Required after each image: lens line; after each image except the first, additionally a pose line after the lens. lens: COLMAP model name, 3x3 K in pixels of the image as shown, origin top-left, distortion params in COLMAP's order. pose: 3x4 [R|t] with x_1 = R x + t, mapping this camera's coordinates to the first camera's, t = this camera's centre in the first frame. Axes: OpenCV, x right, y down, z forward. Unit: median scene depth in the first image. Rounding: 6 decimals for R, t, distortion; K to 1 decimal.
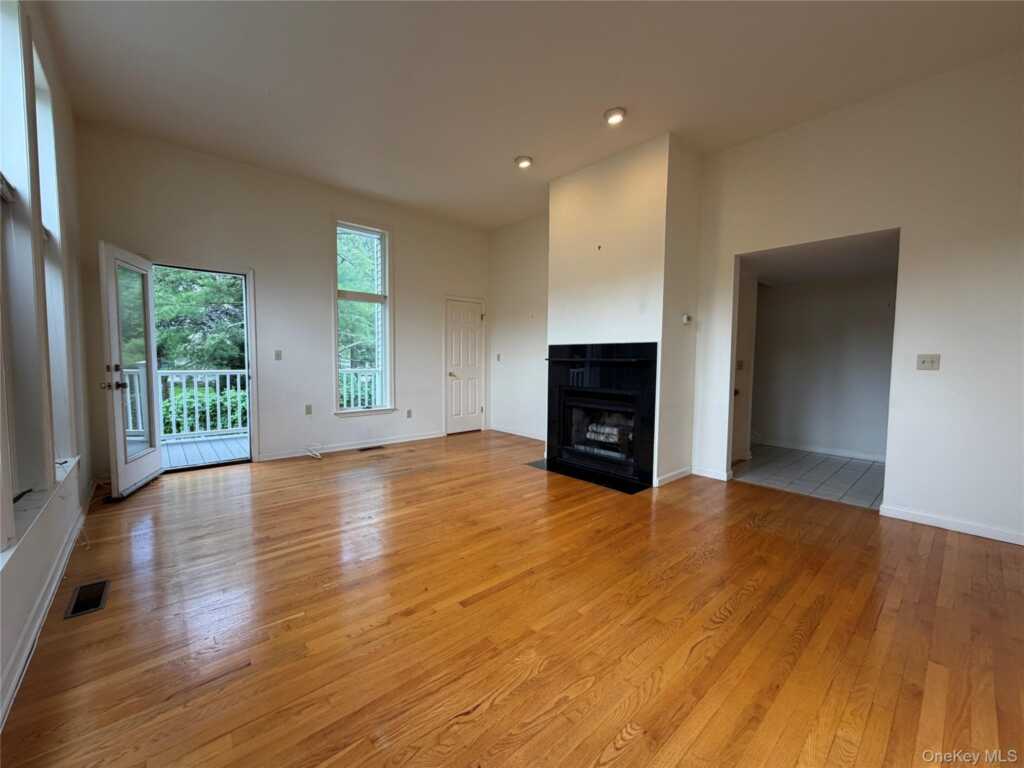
lens RADIAL K [[407.2, 0, 512.0], [0, 407.2, 384.0], [0, 0, 1]] dist [0.000926, 0.000123]
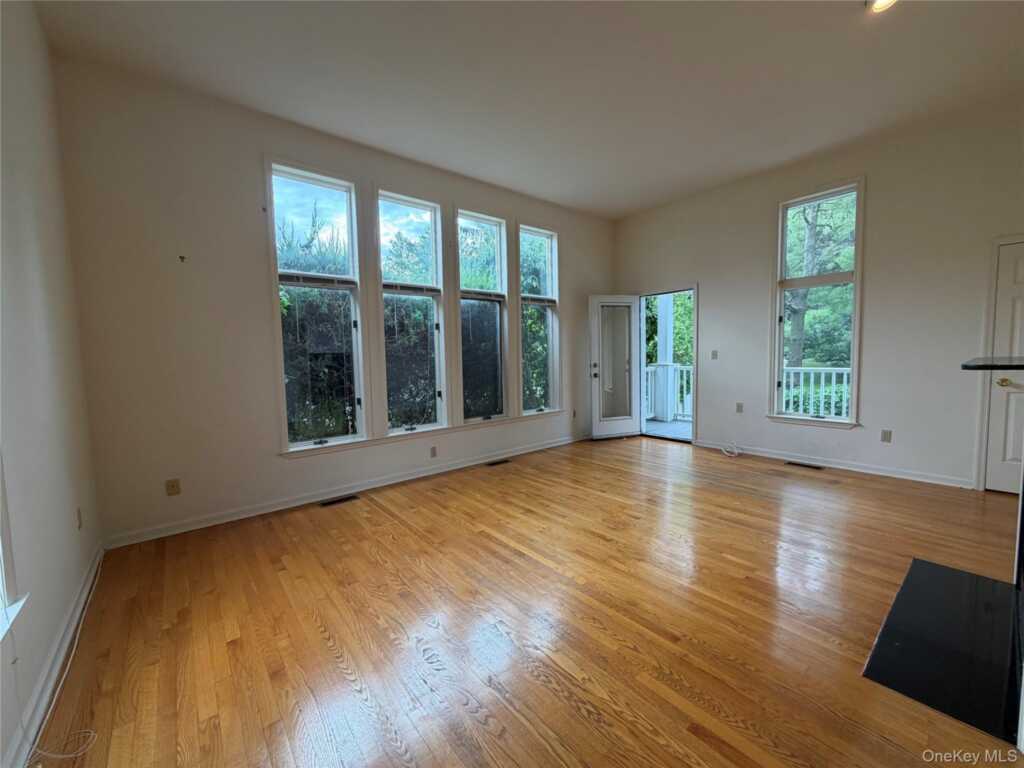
lens RADIAL K [[407.2, 0, 512.0], [0, 407.2, 384.0], [0, 0, 1]] dist [0.000926, 0.000123]
pose [[-0.031035, 0.060156, -0.997706, 0.541478], [-0.044022, 0.997136, 0.061491, -0.034608], [0.998548, 0.045829, -0.028298, 0.471126]]
